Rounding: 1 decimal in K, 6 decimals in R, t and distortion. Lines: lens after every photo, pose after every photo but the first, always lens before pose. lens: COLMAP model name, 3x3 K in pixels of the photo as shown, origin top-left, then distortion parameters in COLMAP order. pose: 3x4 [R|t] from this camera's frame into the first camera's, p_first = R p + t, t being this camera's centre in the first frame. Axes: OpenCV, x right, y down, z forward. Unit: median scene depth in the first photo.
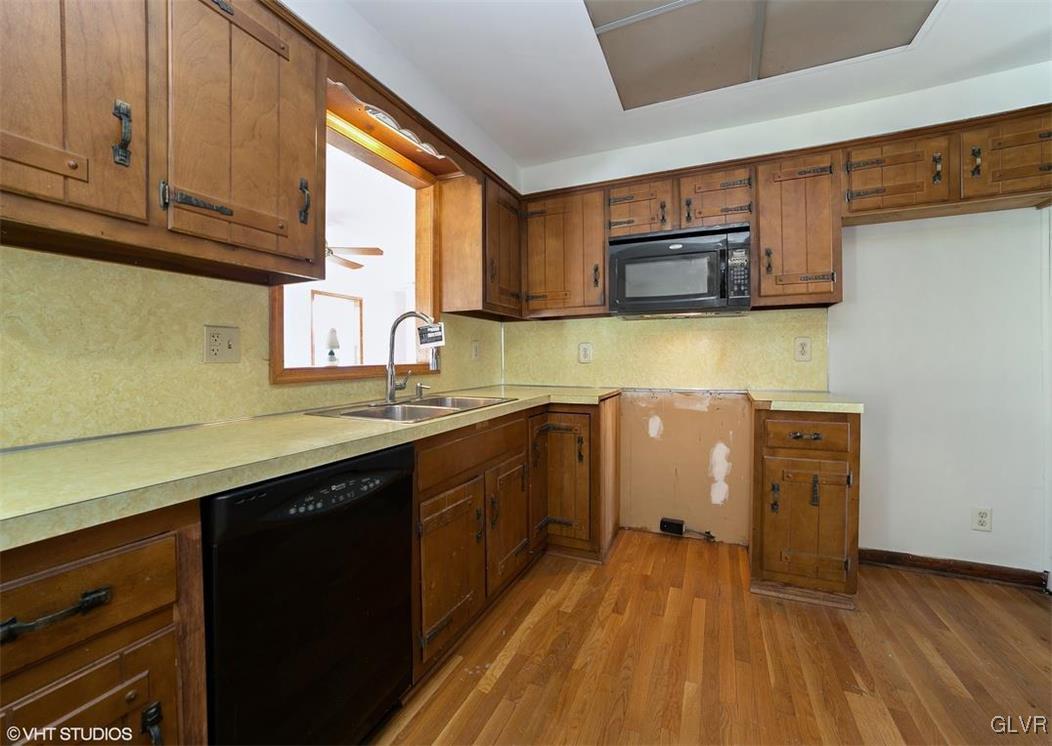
lens RADIAL K [[409.6, 0, 524.3], [0, 409.6, 360.3], [0, 0, 1]] dist [-0.034394, 0.003838]
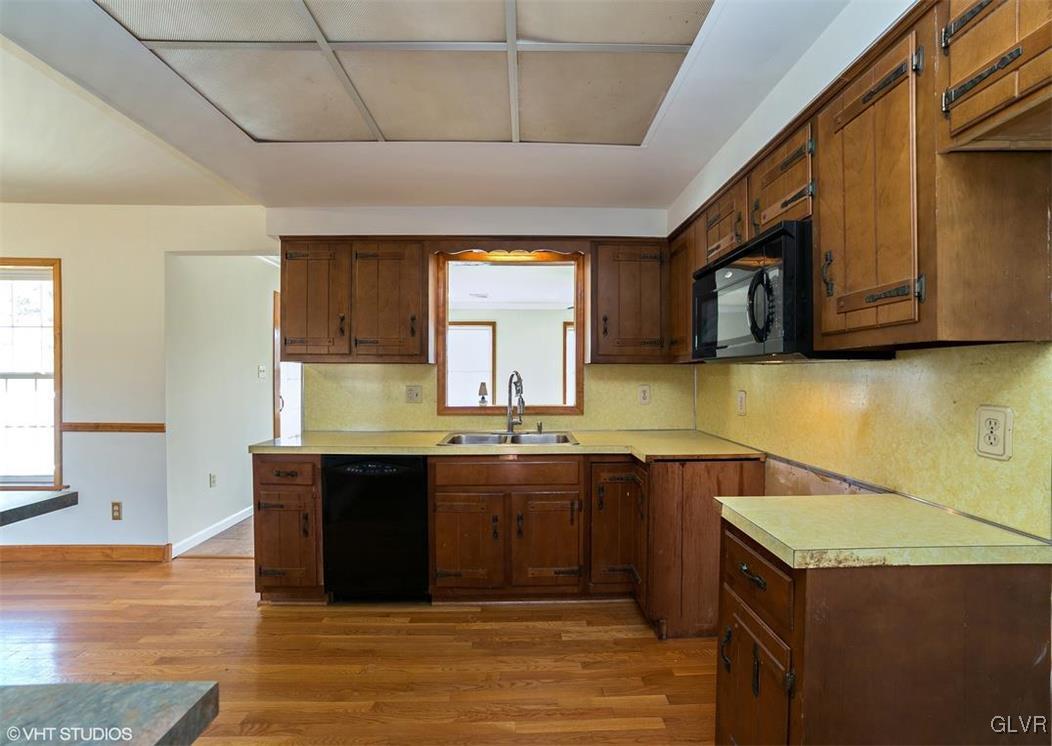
lens RADIAL K [[409.6, 0, 543.0], [0, 409.6, 378.4], [0, 0, 1]] dist [-0.034394, 0.003838]
pose [[0.471459, 0.014692, -0.881766, 0.958563], [-0.011857, 0.999876, 0.010320, -0.099636], [0.881808, 0.005589, 0.471575, 0.378017]]
